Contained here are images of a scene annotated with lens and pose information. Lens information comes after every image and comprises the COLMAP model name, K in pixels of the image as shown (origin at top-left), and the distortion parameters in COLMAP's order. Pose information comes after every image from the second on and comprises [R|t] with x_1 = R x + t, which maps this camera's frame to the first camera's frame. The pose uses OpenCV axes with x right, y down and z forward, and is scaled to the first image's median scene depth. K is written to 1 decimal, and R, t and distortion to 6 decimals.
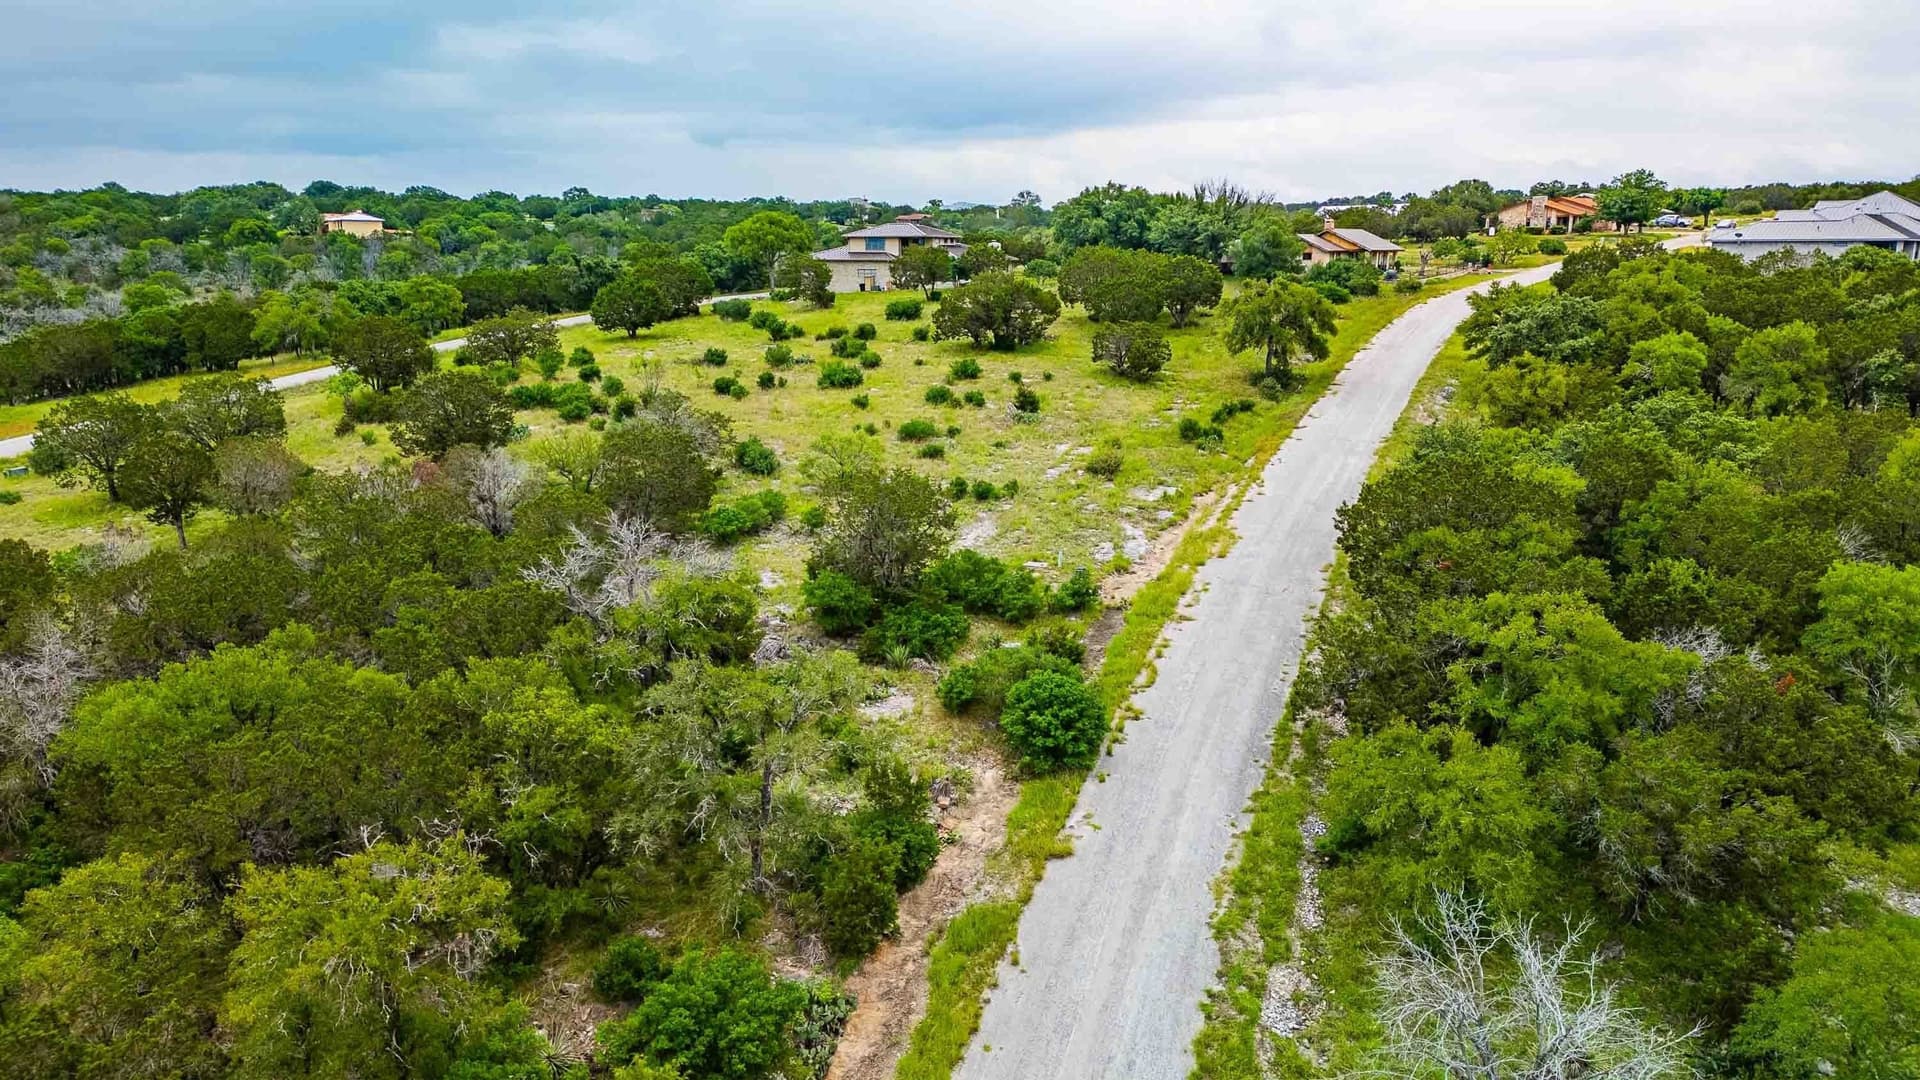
lens RADIAL K [[1345.2, 0, 944.8], [0, 1345.2, 530.3], [0, 0, 1]] dist [0.066002, -0.066319]
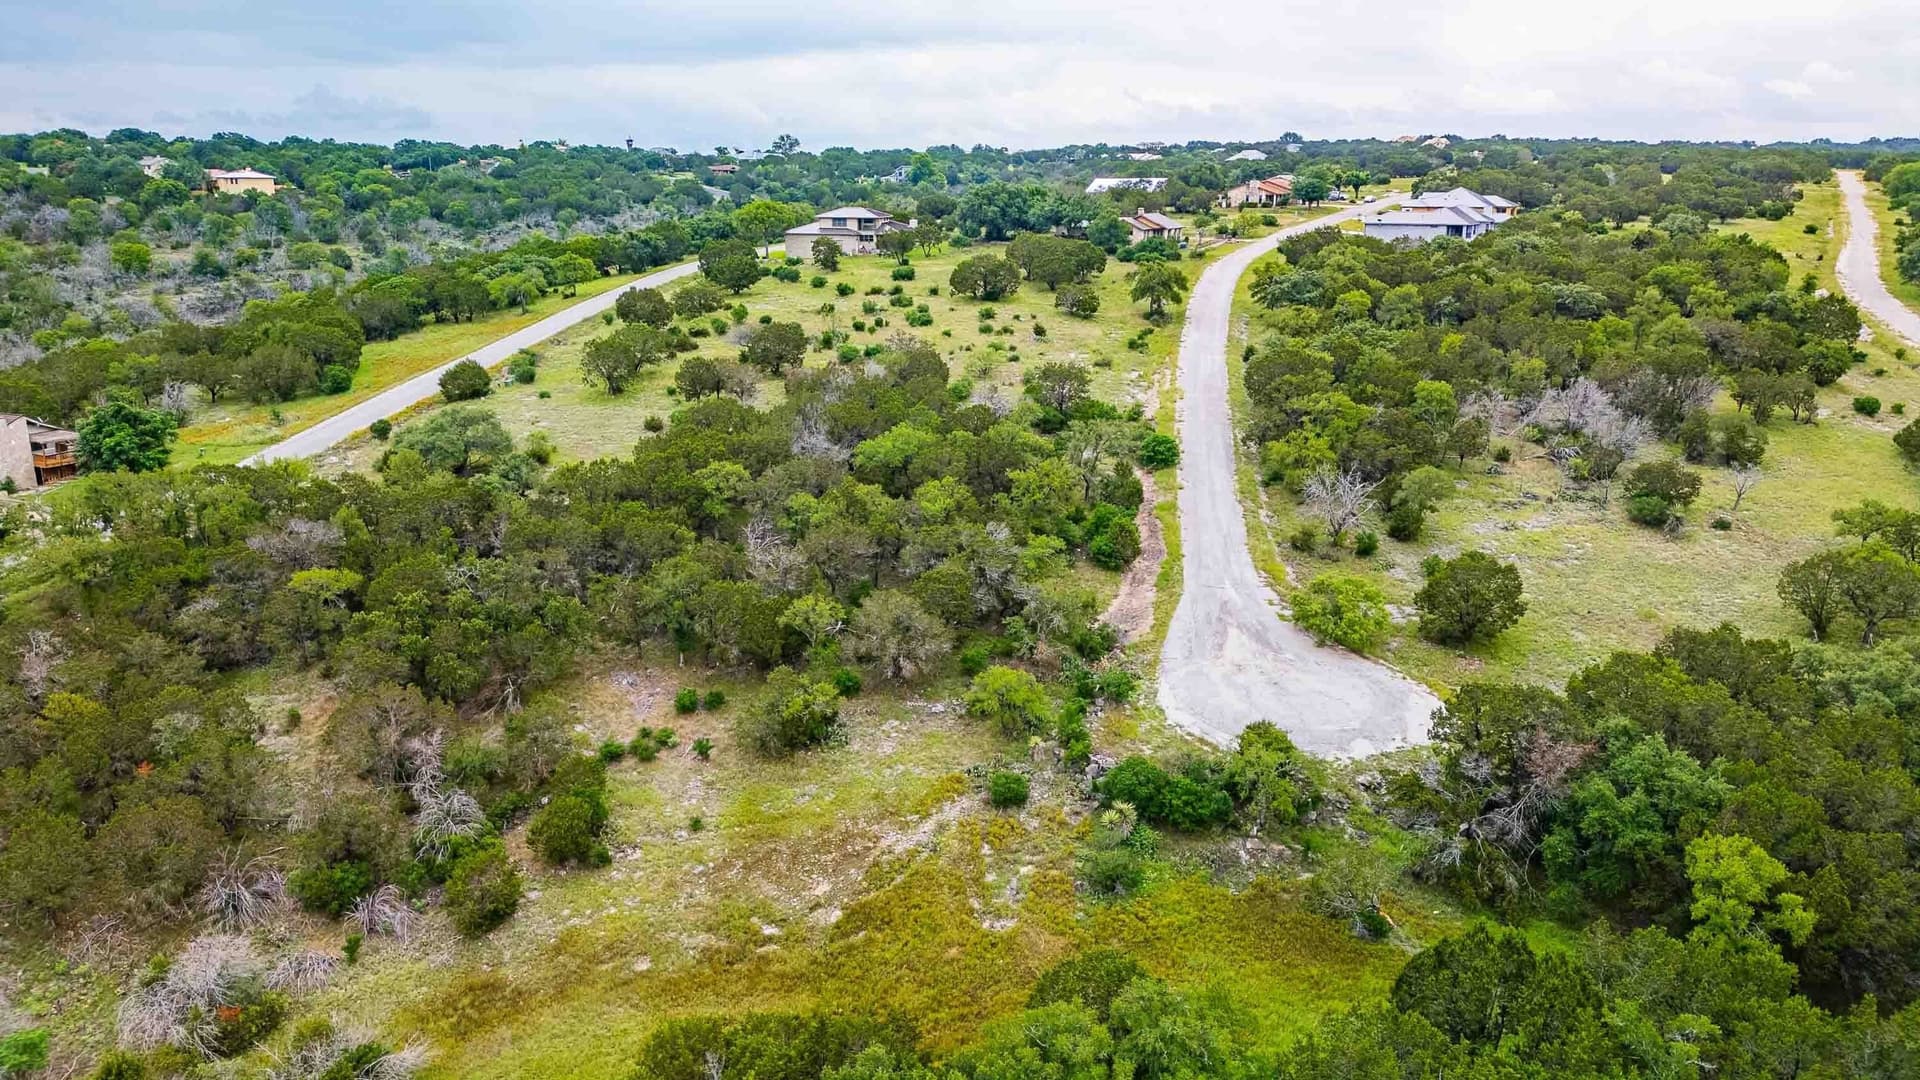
lens RADIAL K [[1345.2, 0, 946.3], [0, 1345.2, 553.3], [0, 0, 1]] dist [0.066002, -0.066319]
pose [[0.974763, -0.057985, 0.215579, -0.480375], [0.042869, 0.996325, 0.074150, 0.066050], [-0.219086, -0.063037, 0.973667, -0.796548]]
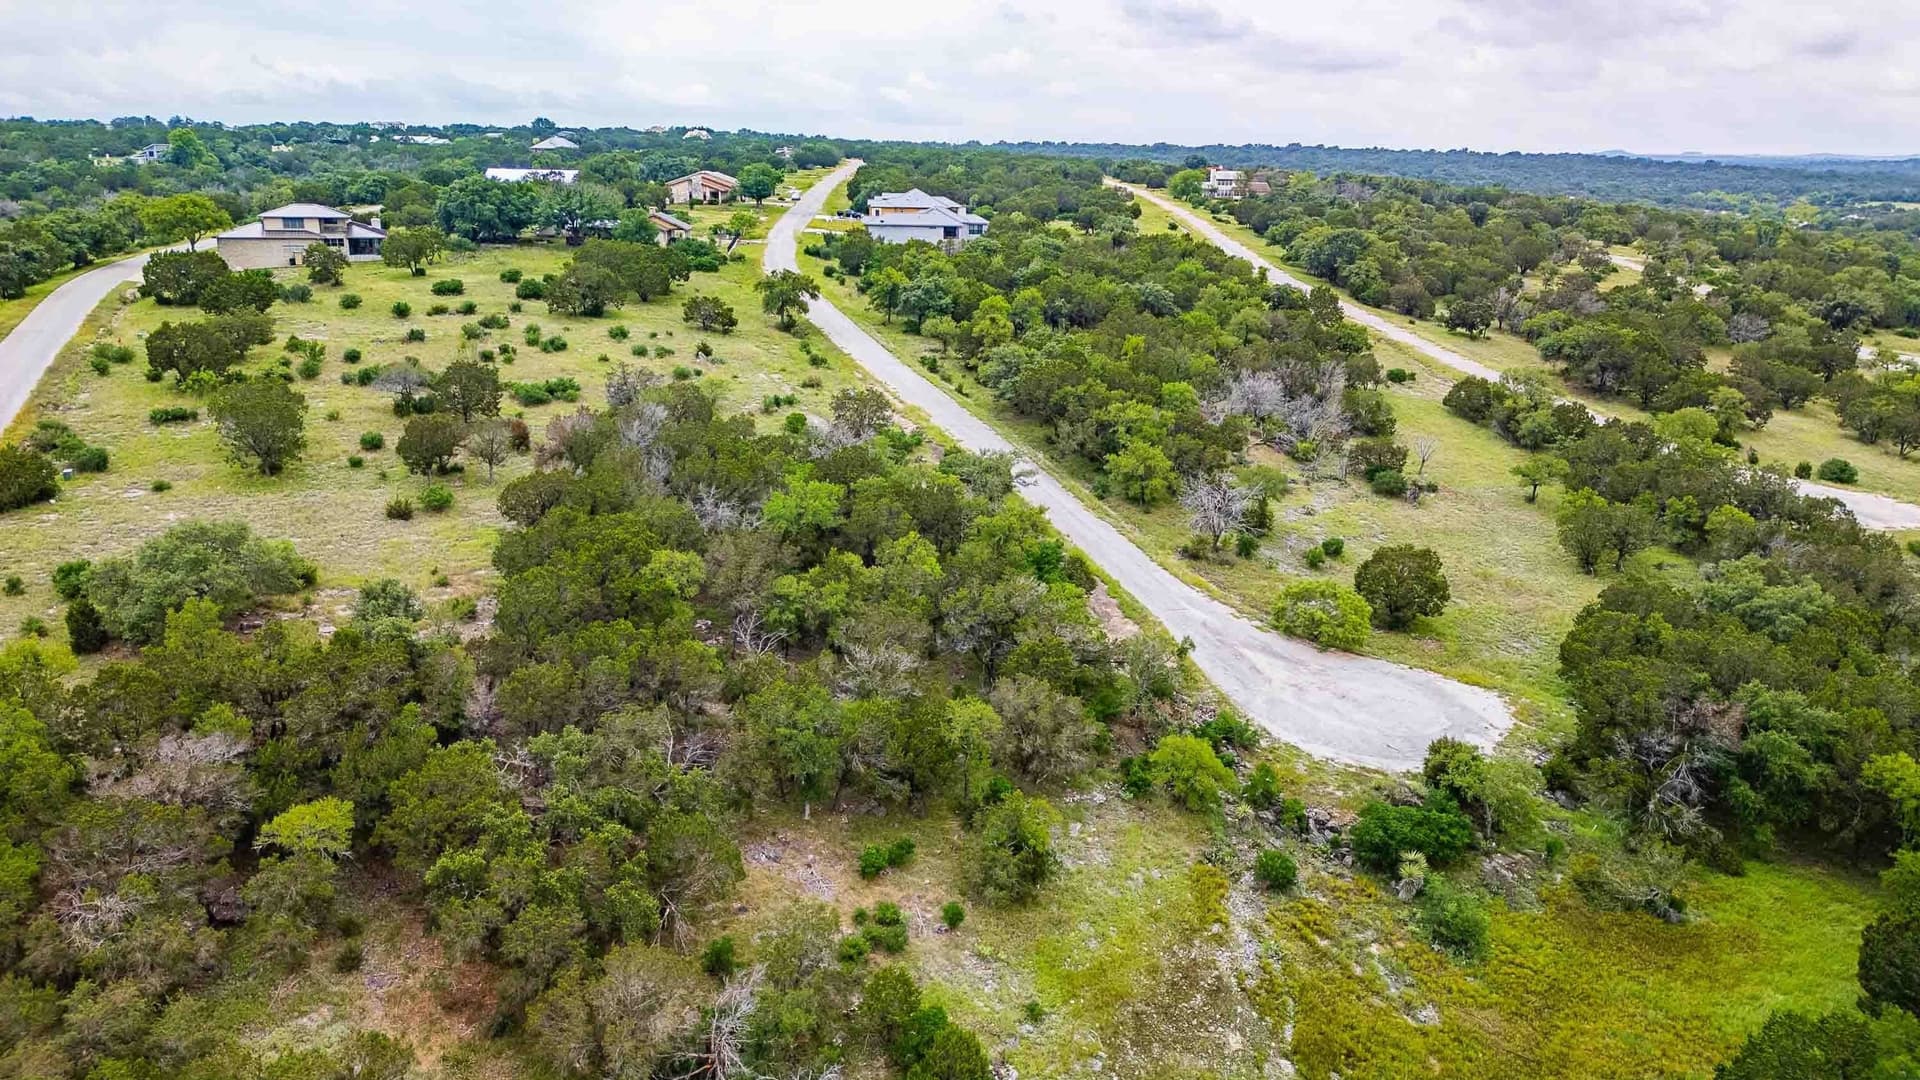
lens RADIAL K [[1345.2, 0, 959.4], [0, 1345.2, 555.0], [0, 0, 1]] dist [0.066002, -0.066319]
pose [[0.691361, -0.186553, 0.698010, -0.925850], [0.128515, 0.982437, 0.135280, -0.033374], [-0.710988, -0.003823, 0.703194, -0.391303]]
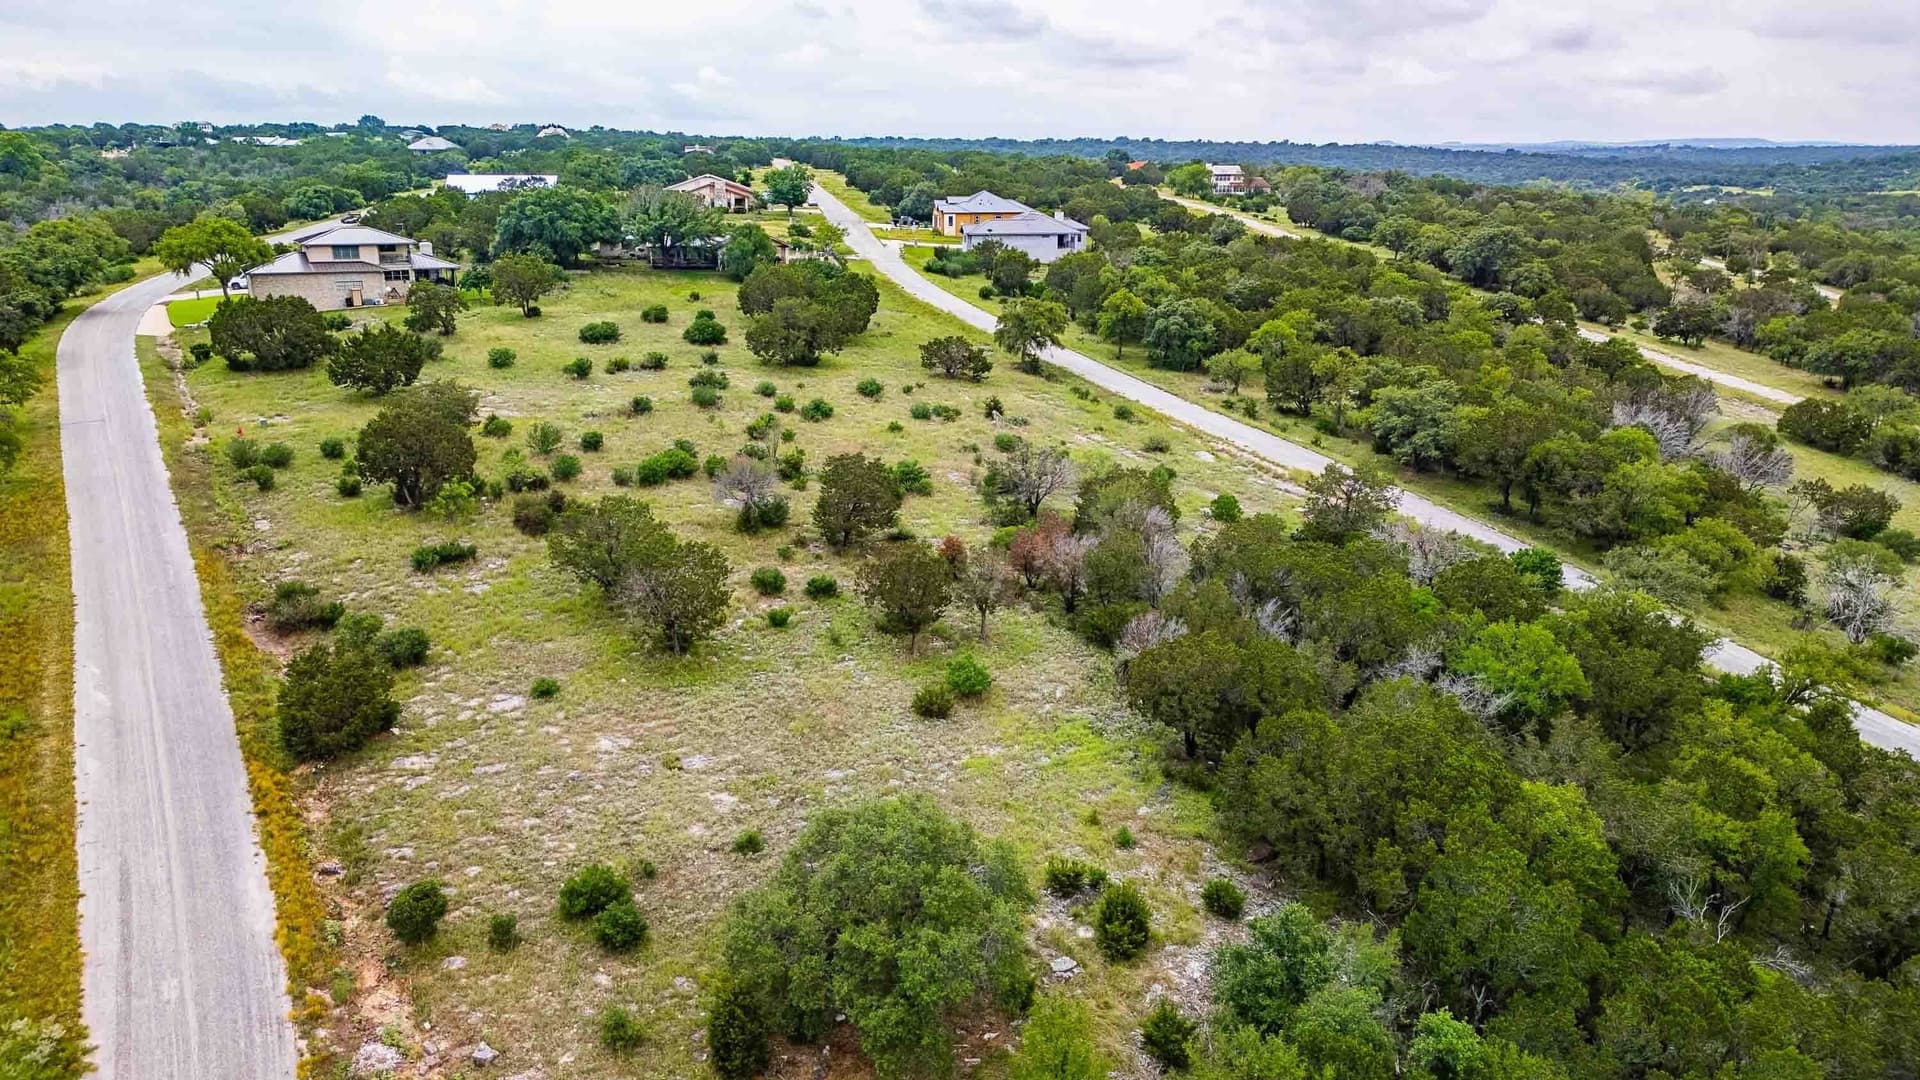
lens RADIAL K [[1345.2, 0, 955.2], [0, 1345.2, 539.6], [0, 0, 1]] dist [0.066002, -0.066319]
pose [[0.579426, -0.214022, 0.786422, -1.005877], [0.159630, 0.976019, 0.148007, -0.169250], [-0.799239, 0.039777, 0.599695, 0.254388]]
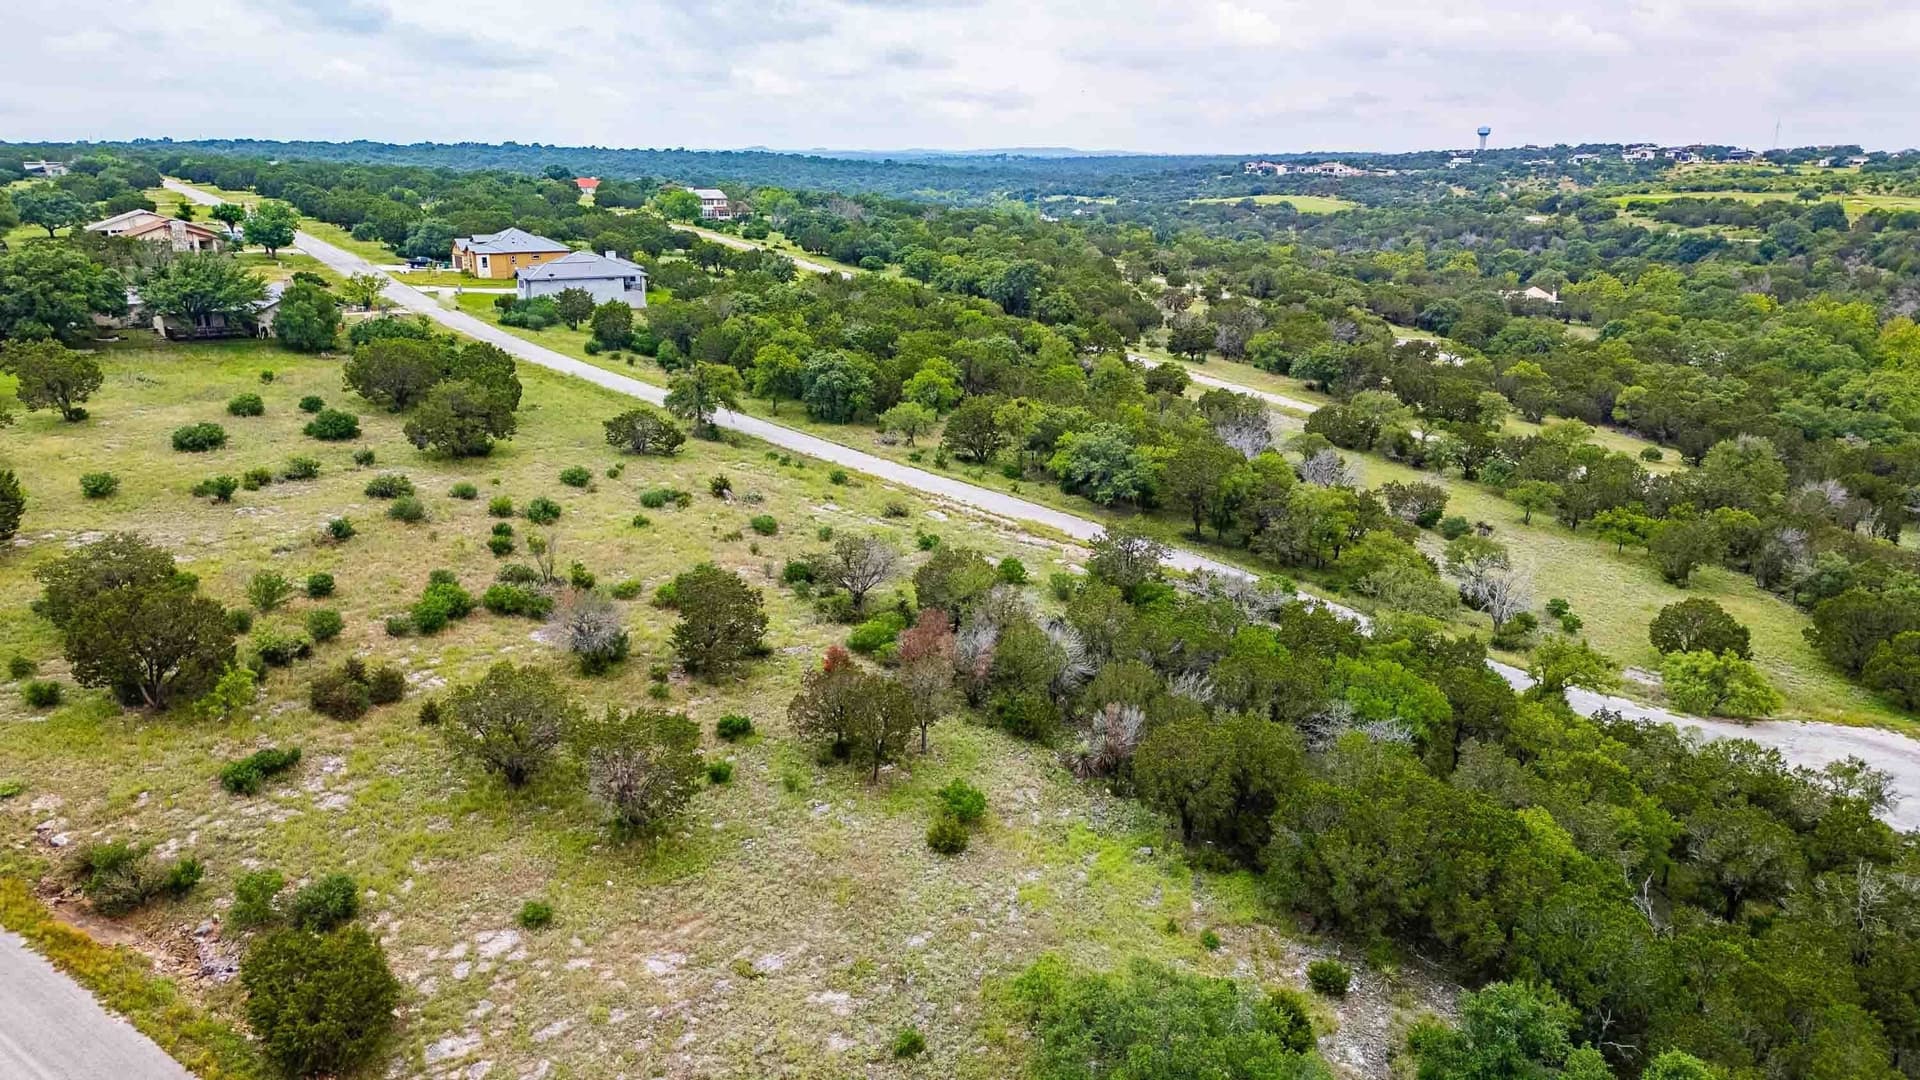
lens RADIAL K [[1345.2, 0, 956.3], [0, 1345.2, 535.5], [0, 0, 1]] dist [0.066002, -0.066319]
pose [[0.179380, -0.255391, 0.950052, -1.089462], [0.196360, 0.955578, 0.219802, -0.281622], [-0.963984, 0.147124, 0.221560, 0.515877]]
